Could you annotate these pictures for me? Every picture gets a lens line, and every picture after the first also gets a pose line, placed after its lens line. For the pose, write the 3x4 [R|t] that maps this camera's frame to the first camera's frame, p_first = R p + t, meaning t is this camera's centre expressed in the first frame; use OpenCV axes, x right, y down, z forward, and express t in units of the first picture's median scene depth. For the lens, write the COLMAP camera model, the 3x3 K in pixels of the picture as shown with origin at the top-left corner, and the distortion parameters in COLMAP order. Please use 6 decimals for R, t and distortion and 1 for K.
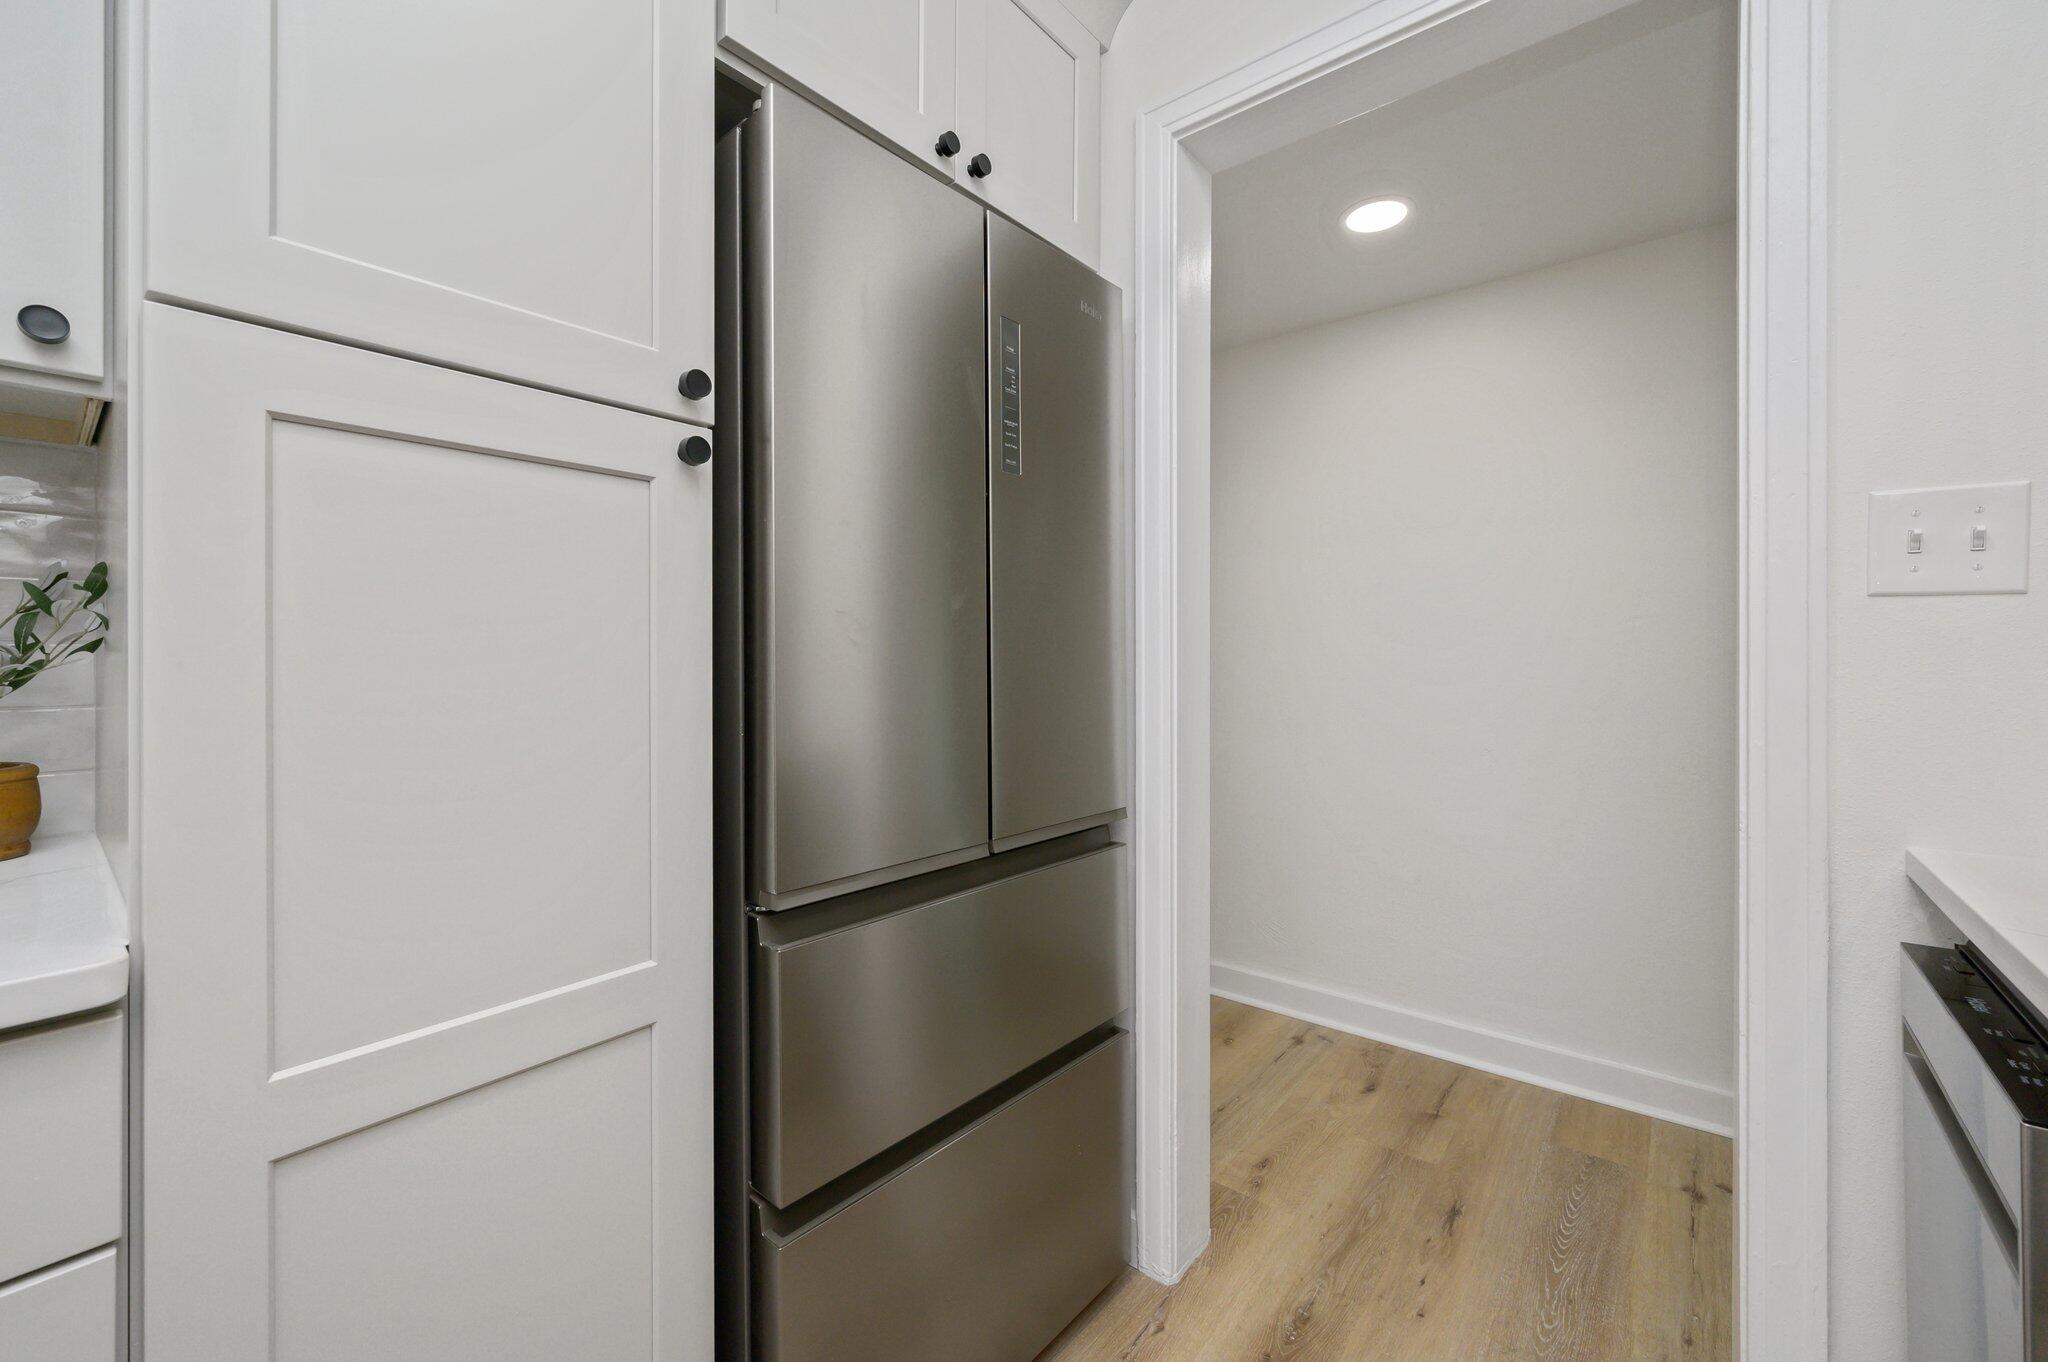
lens RADIAL K [[818.3, 0, 1043.1], [0, 818.3, 654.5], [0, 0, 1]] dist [-0.002159, 0.000564]
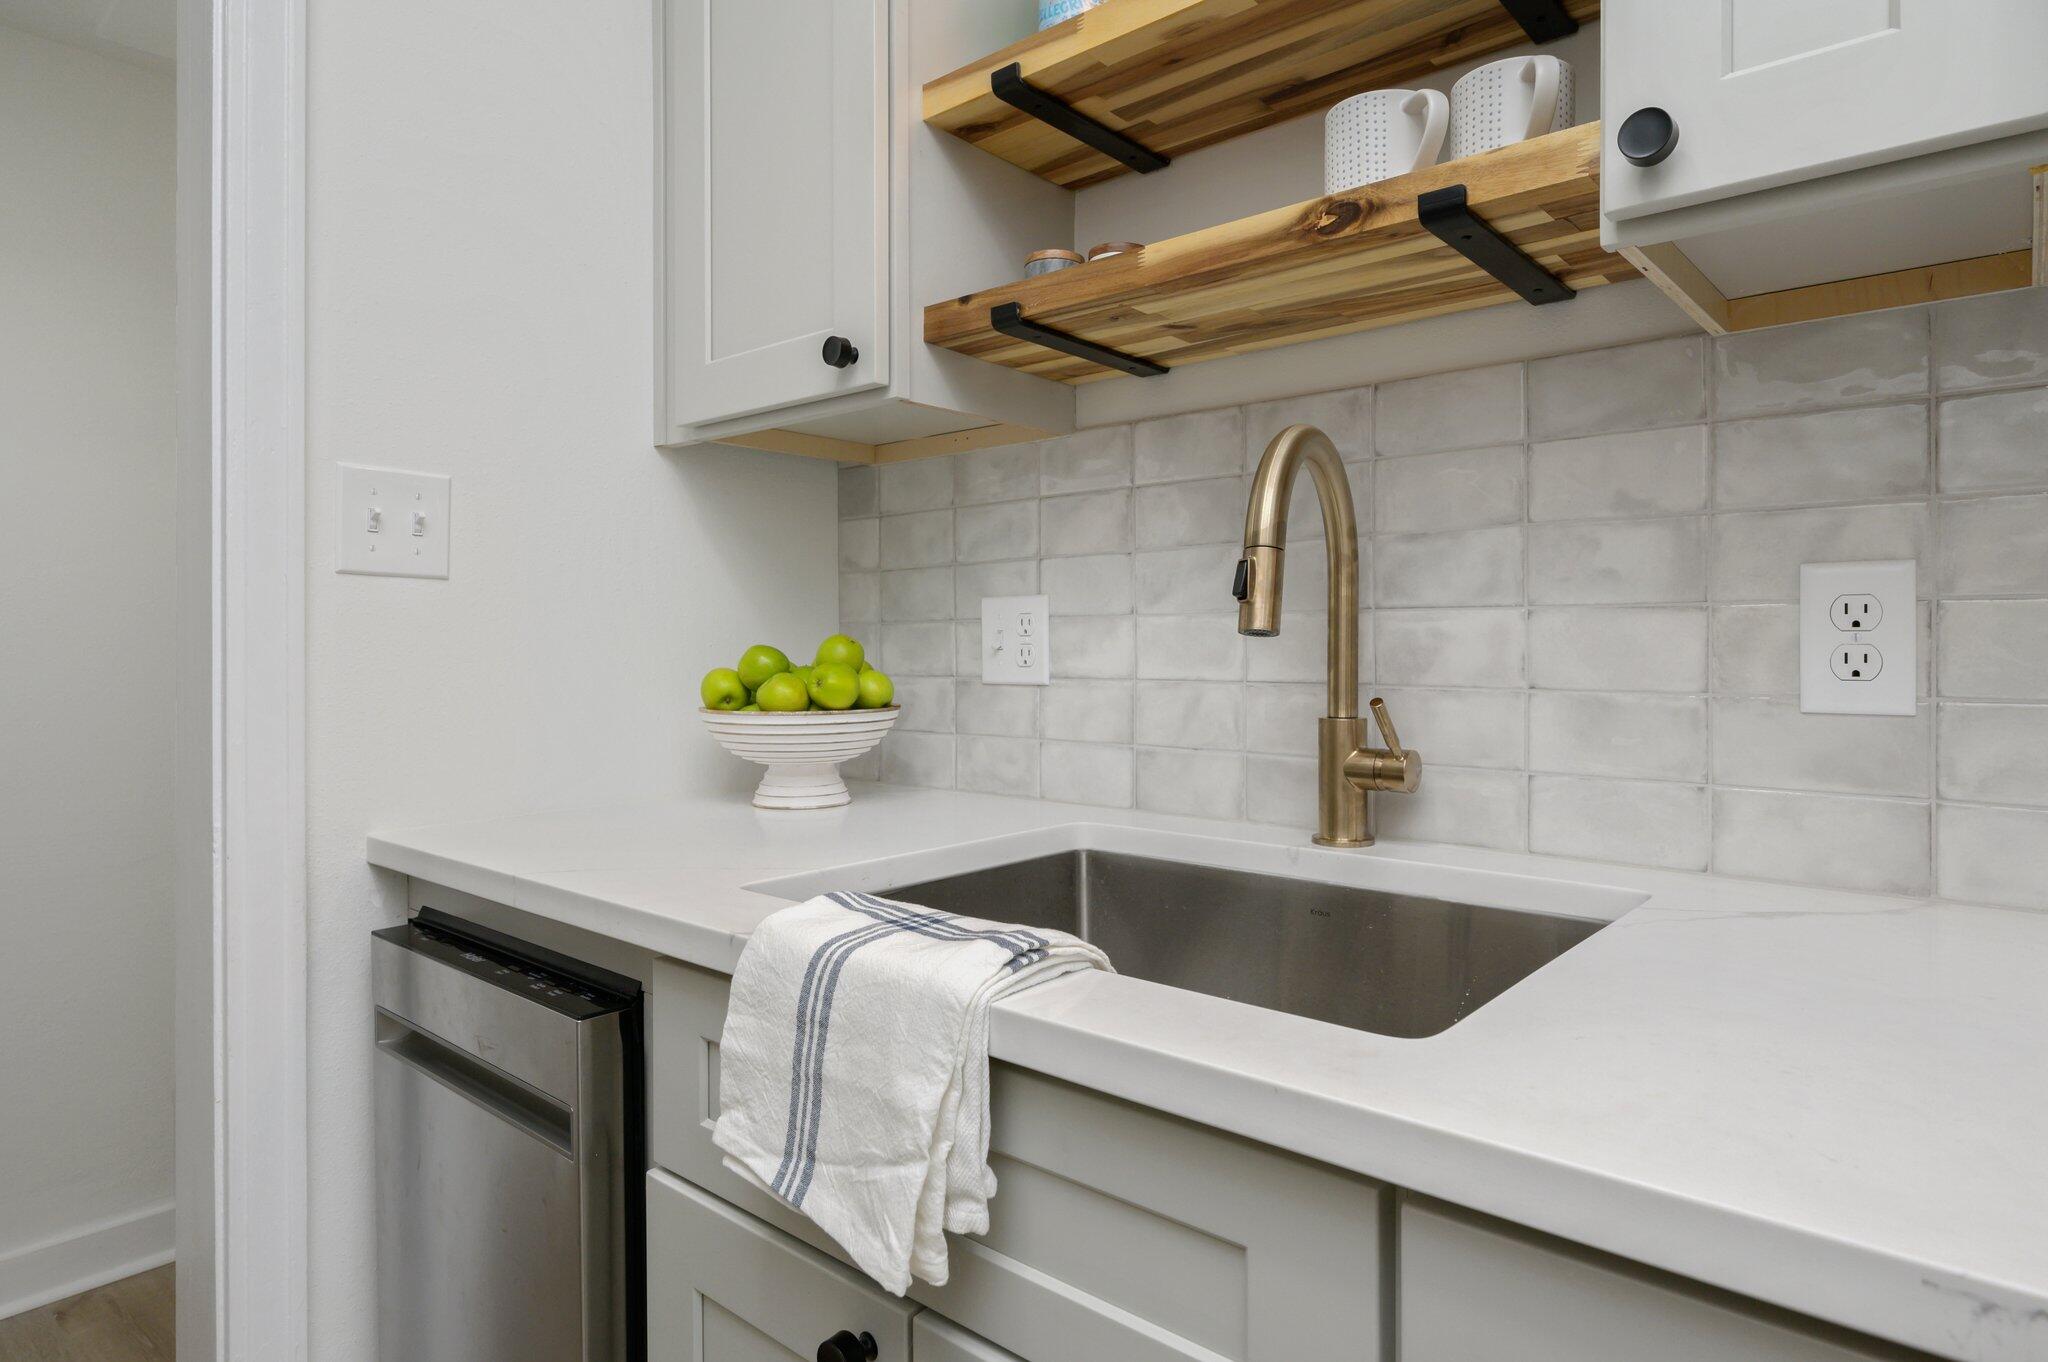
lens RADIAL K [[1165.5, 0, 1052.0], [0, 1165.5, 648.8], [0, 0, 1]] dist [-0.000919, 0.000162]
pose [[0.023206, -0.004251, 0.999722, -0.182929], [-0.002531, 0.999988, 0.004311, 0.004622], [-0.999728, -0.002631, 0.023195, 0.093361]]
